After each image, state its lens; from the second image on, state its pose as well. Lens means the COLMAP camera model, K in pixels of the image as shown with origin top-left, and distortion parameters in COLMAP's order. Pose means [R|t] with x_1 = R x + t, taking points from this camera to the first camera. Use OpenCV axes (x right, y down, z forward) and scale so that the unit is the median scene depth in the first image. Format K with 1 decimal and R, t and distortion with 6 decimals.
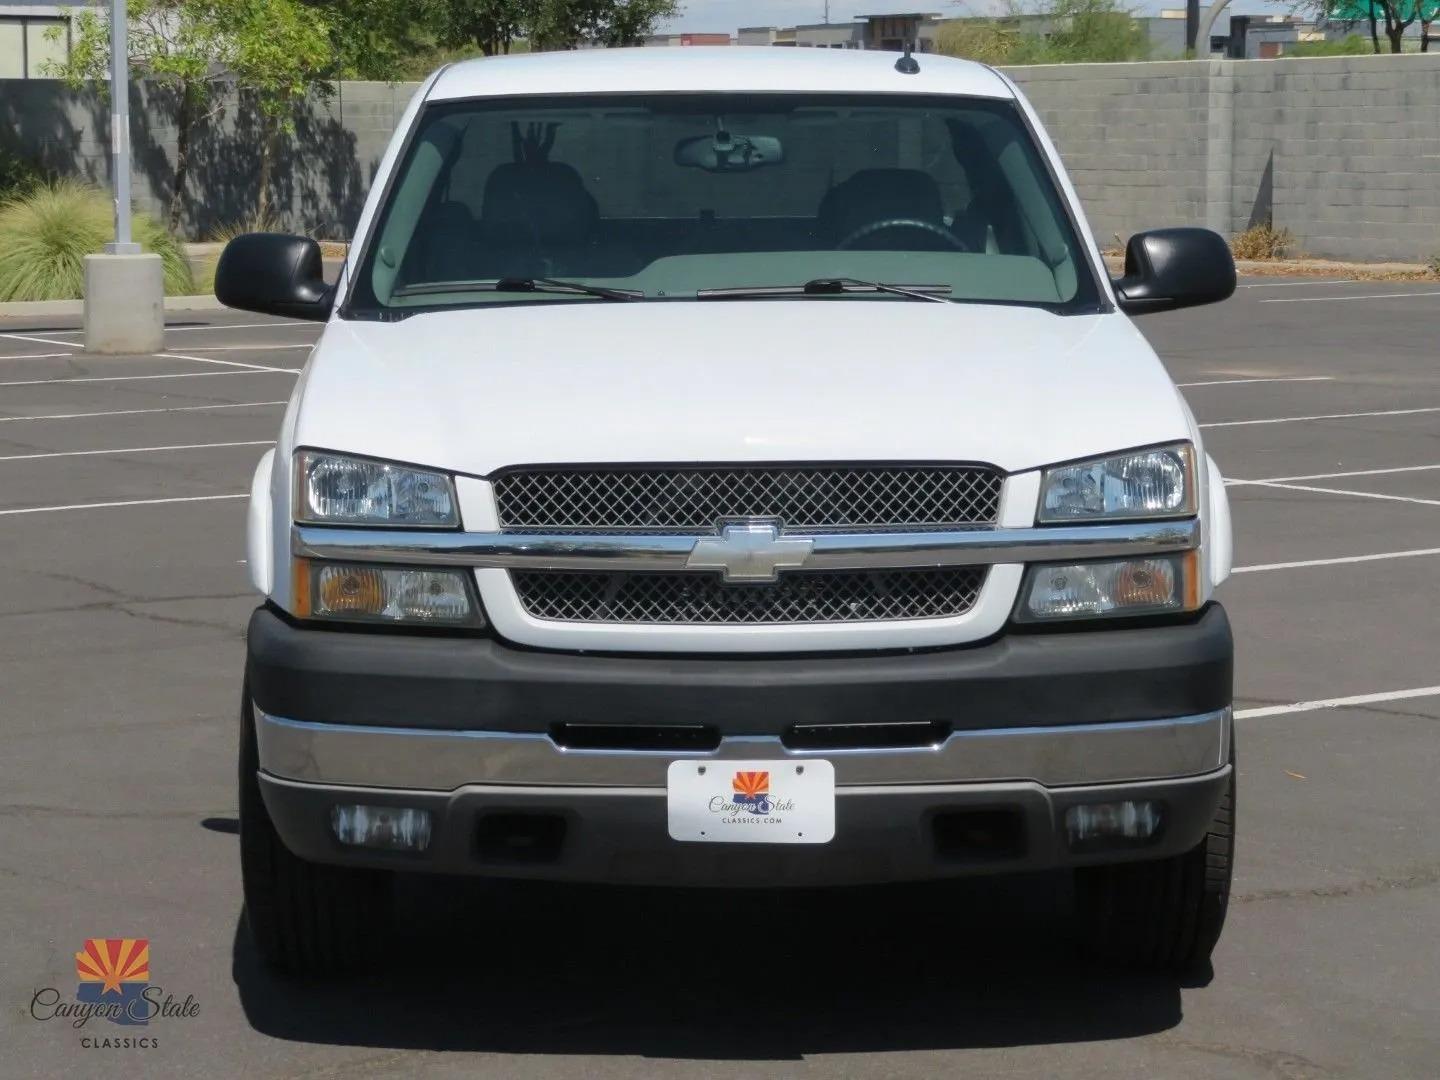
lens RADIAL K [[3494.6, 0, 720.0], [0, 3494.6, 540.0], [0, 0, 1]] dist [0.065124, -0.593214]
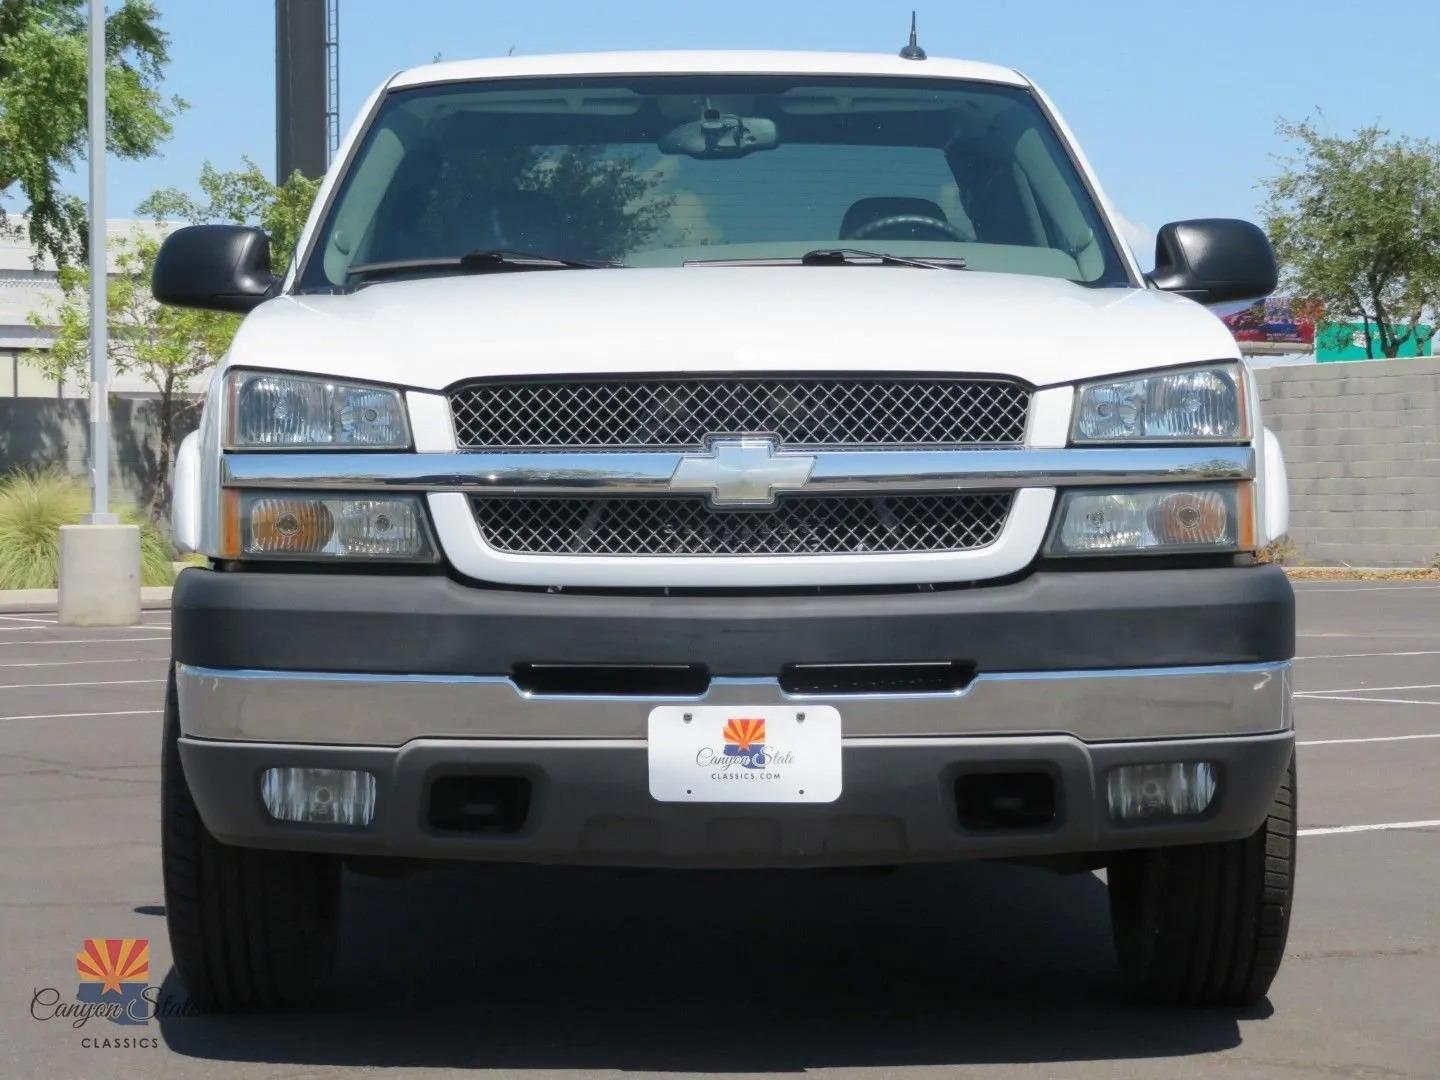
lens RADIAL K [[3494.6, 0, 720.0], [0, 3494.6, 540.0], [0, 0, 1]] dist [0.065124, -0.593214]
pose [[0.999996, -0.002235, 0.001905, 0.001217], [0.002425, 0.994310, -0.106501, 0.112514], [-0.001656, 0.106505, 0.994311, 0.130993]]
